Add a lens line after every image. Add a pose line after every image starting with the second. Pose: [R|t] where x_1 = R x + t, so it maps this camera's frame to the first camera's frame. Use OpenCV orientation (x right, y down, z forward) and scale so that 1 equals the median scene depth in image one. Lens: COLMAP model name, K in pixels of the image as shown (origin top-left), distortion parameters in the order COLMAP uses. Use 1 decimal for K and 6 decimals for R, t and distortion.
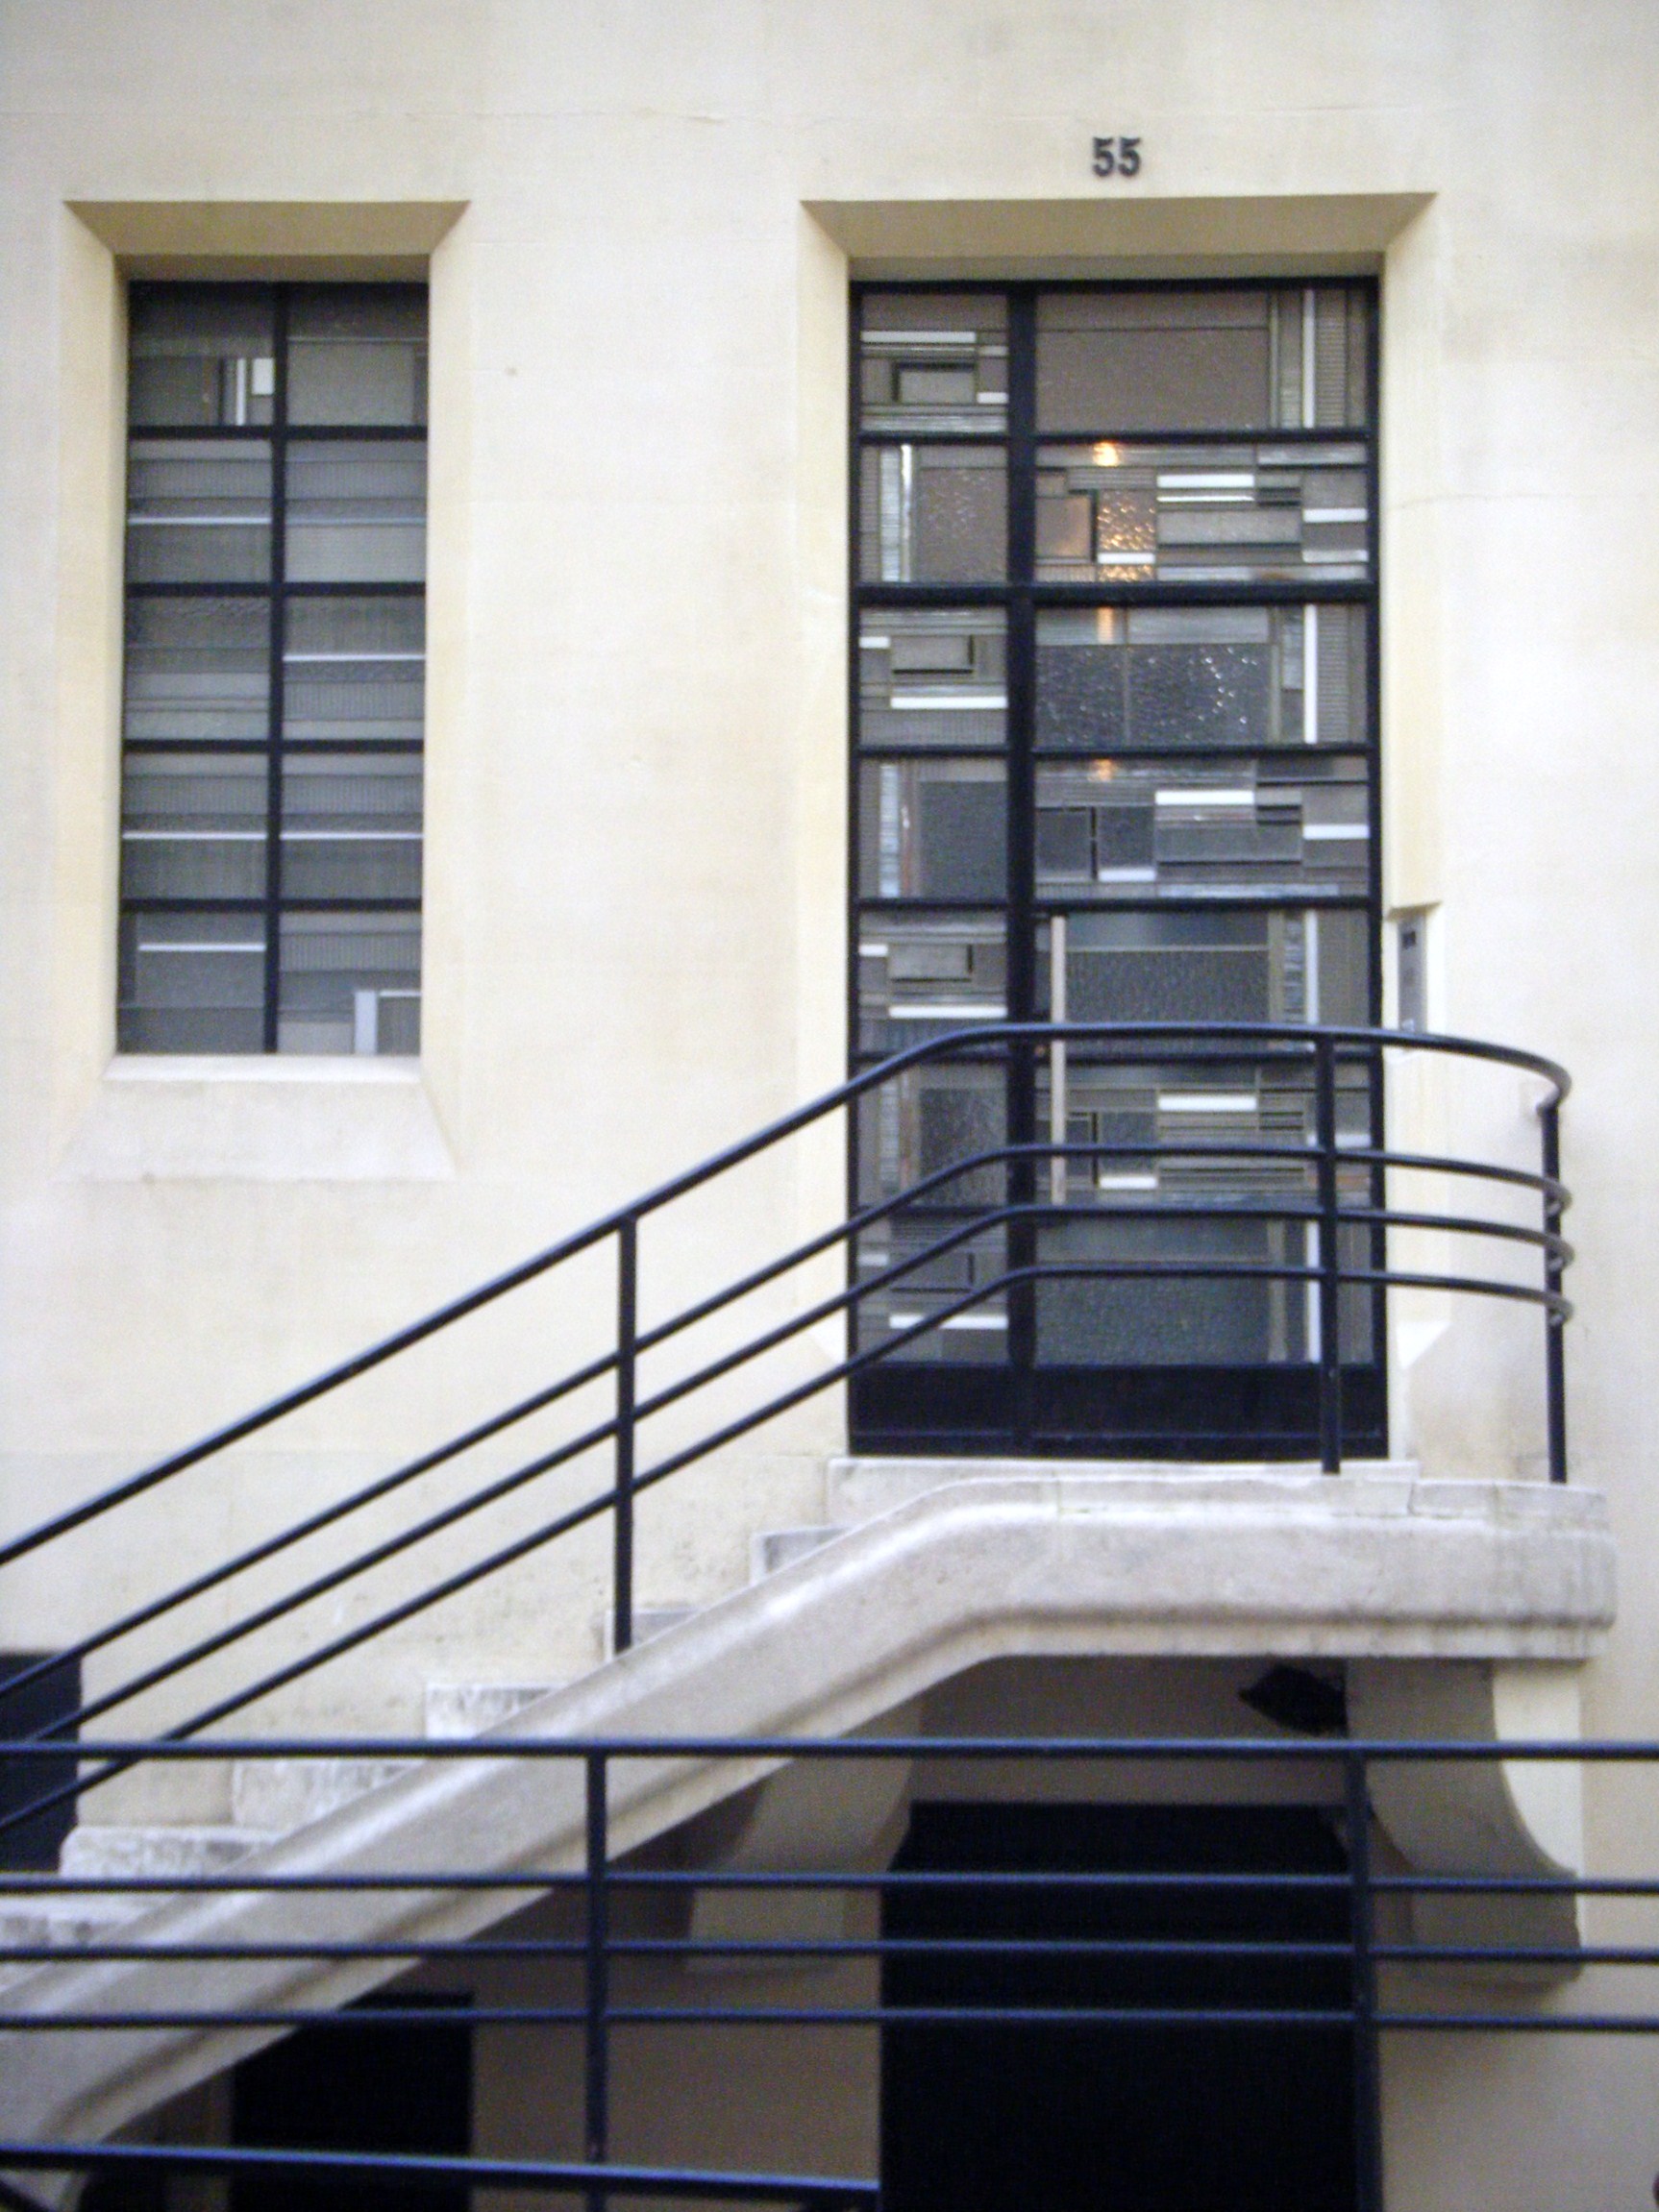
lens RADIAL K [[4542.5, 0, 829.5], [0, 4542.5, 1106.0], [0, 0, 1]] dist [0.218480, 0.135345]
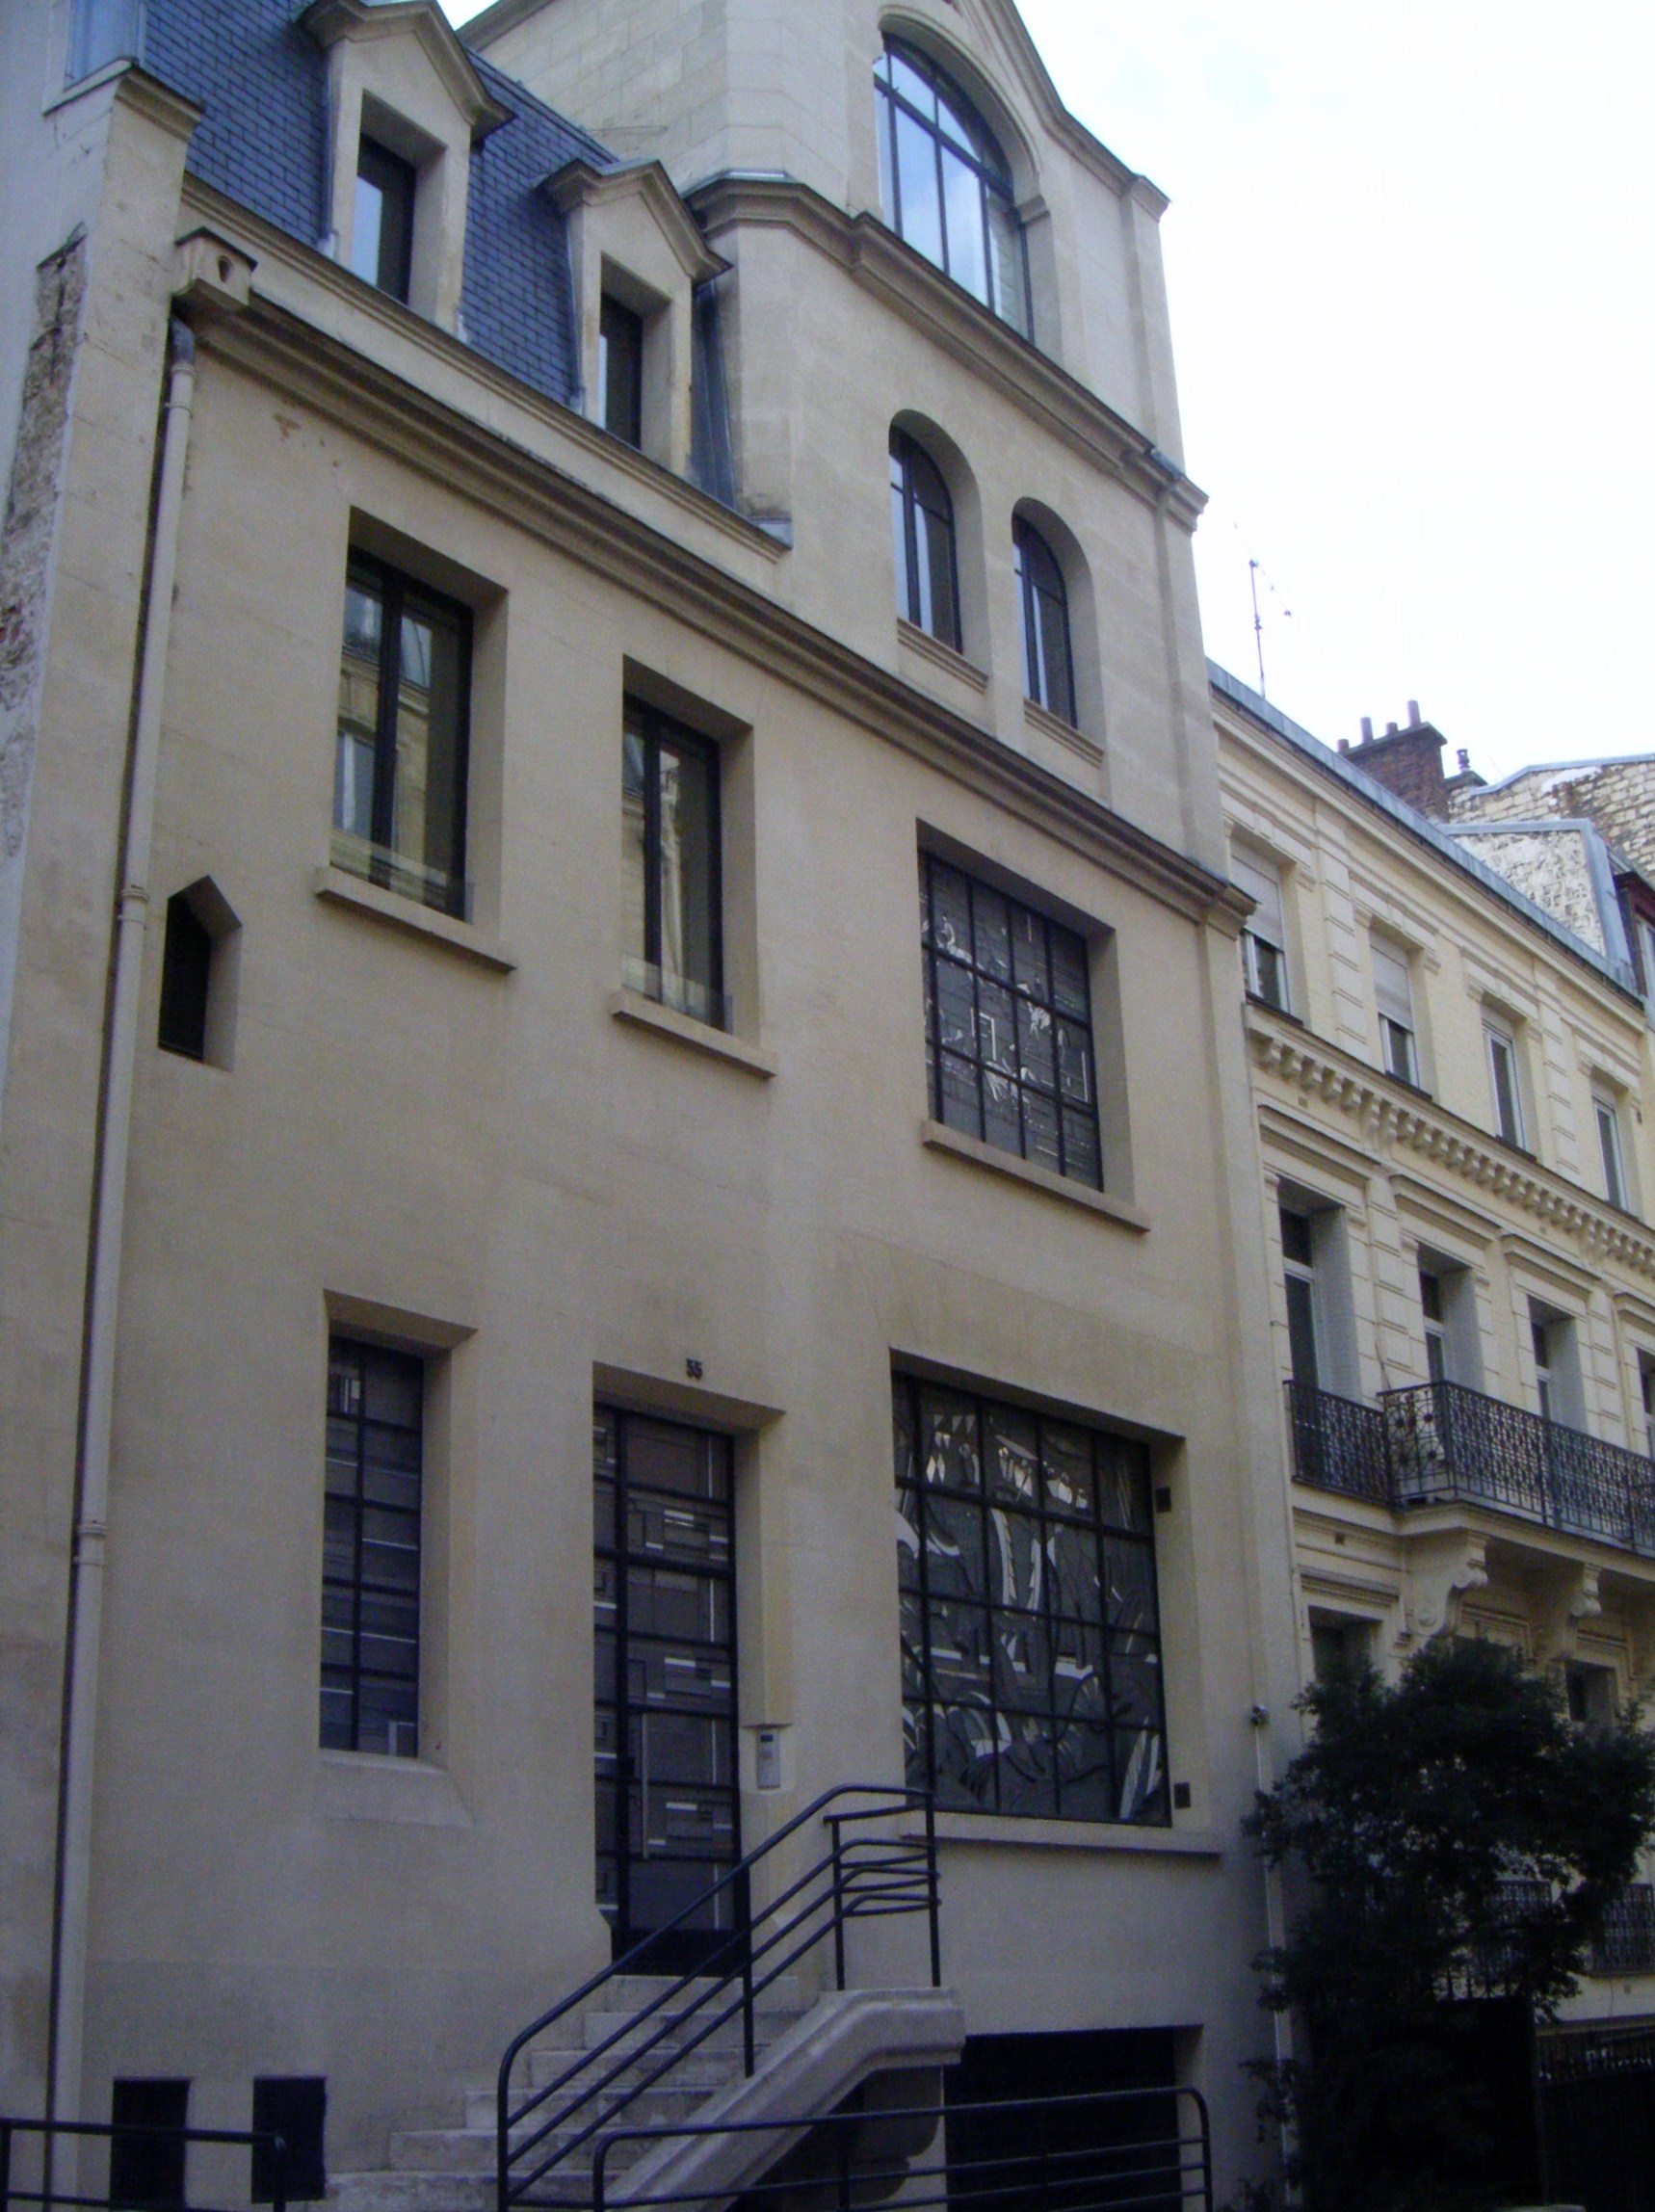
lens RADIAL K [[2546.3, 0, 827.5], [0, 2546.3, 1106.0], [0, 0, 1]] dist [-0.218122, 0.156565]
pose [[0.604911, 0.260257, 0.752562, -0.863478], [-0.072718, 0.959187, -0.273264, 0.000226], [-0.792966, 0.110576, 0.599148, 0.209823]]
